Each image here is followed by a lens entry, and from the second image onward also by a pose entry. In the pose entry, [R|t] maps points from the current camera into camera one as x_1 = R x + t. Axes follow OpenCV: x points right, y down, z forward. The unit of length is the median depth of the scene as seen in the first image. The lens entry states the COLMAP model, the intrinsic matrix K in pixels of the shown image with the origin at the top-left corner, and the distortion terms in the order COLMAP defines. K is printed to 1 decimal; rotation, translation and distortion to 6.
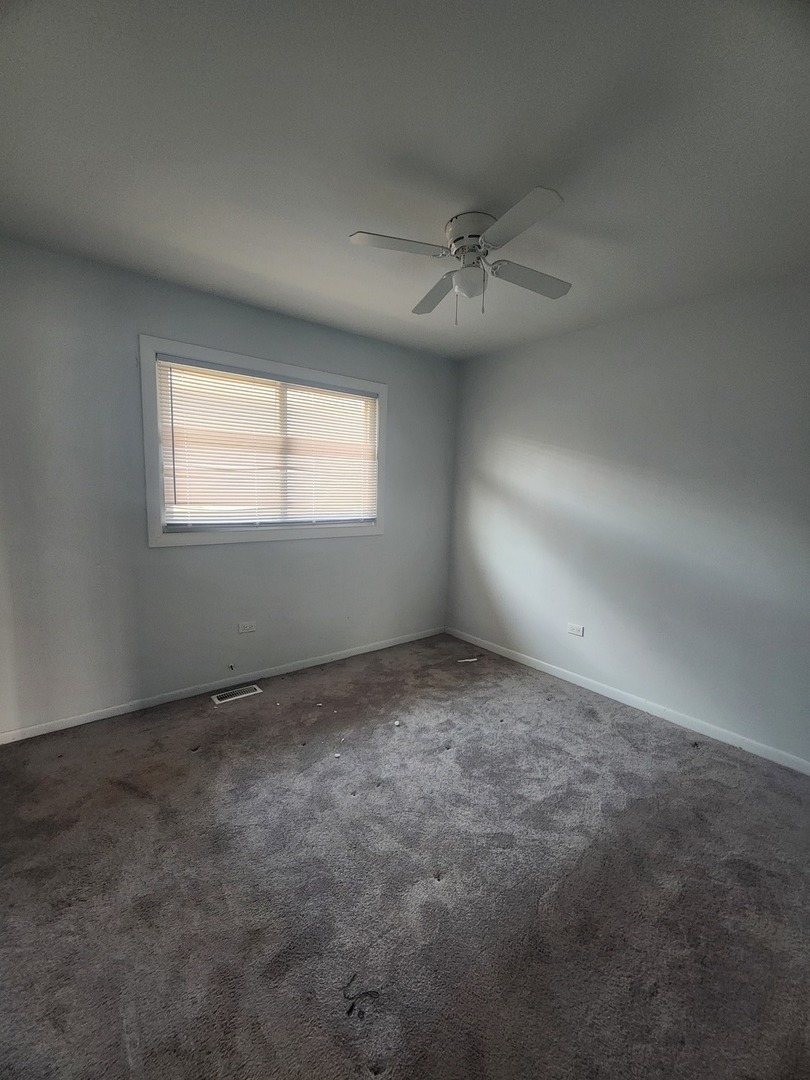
lens RADIAL K [[442.3, 0, 407.9], [0, 442.3, 537.8], [0, 0, 1]] dist [-0.003667, -0.000122]
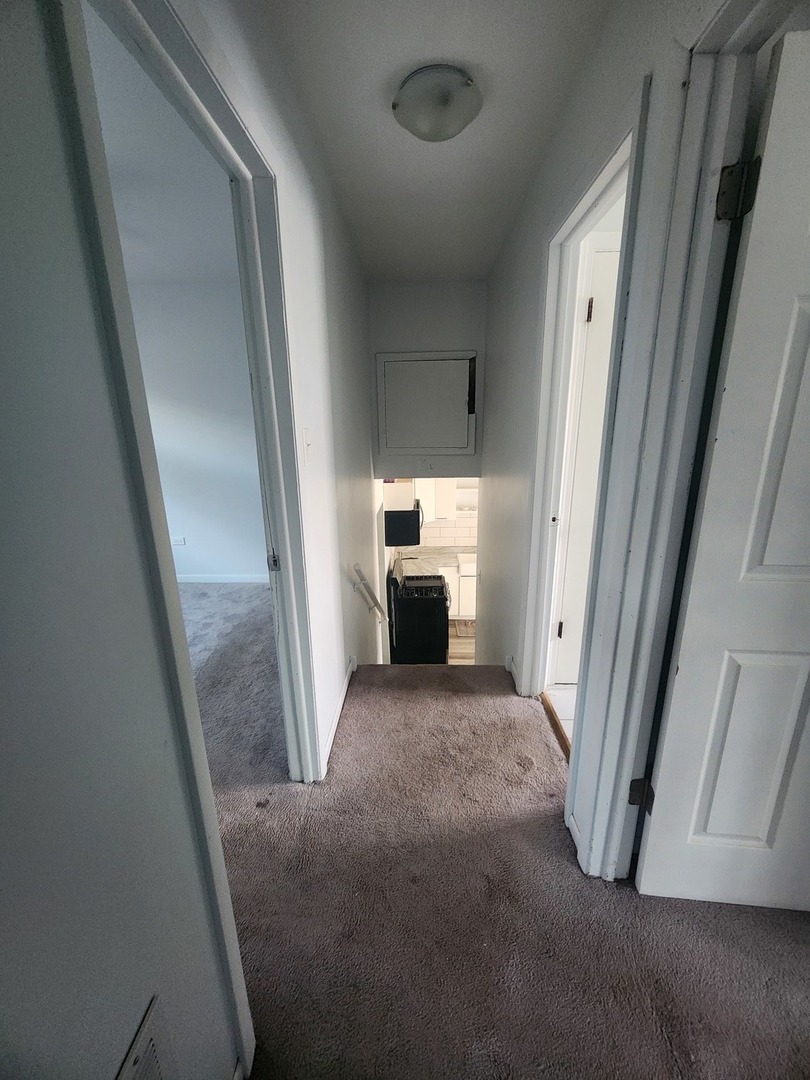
lens RADIAL K [[442.3, 0, 401.1], [0, 442.3, 542.2], [0, 0, 1]] dist [-0.003667, -0.000122]
pose [[0.656447, -0.225753, 0.719800, -0.161627], [0.105315, 0.972253, 0.208885, 0.030121], [-0.746985, -0.061316, 0.662008, -0.442218]]
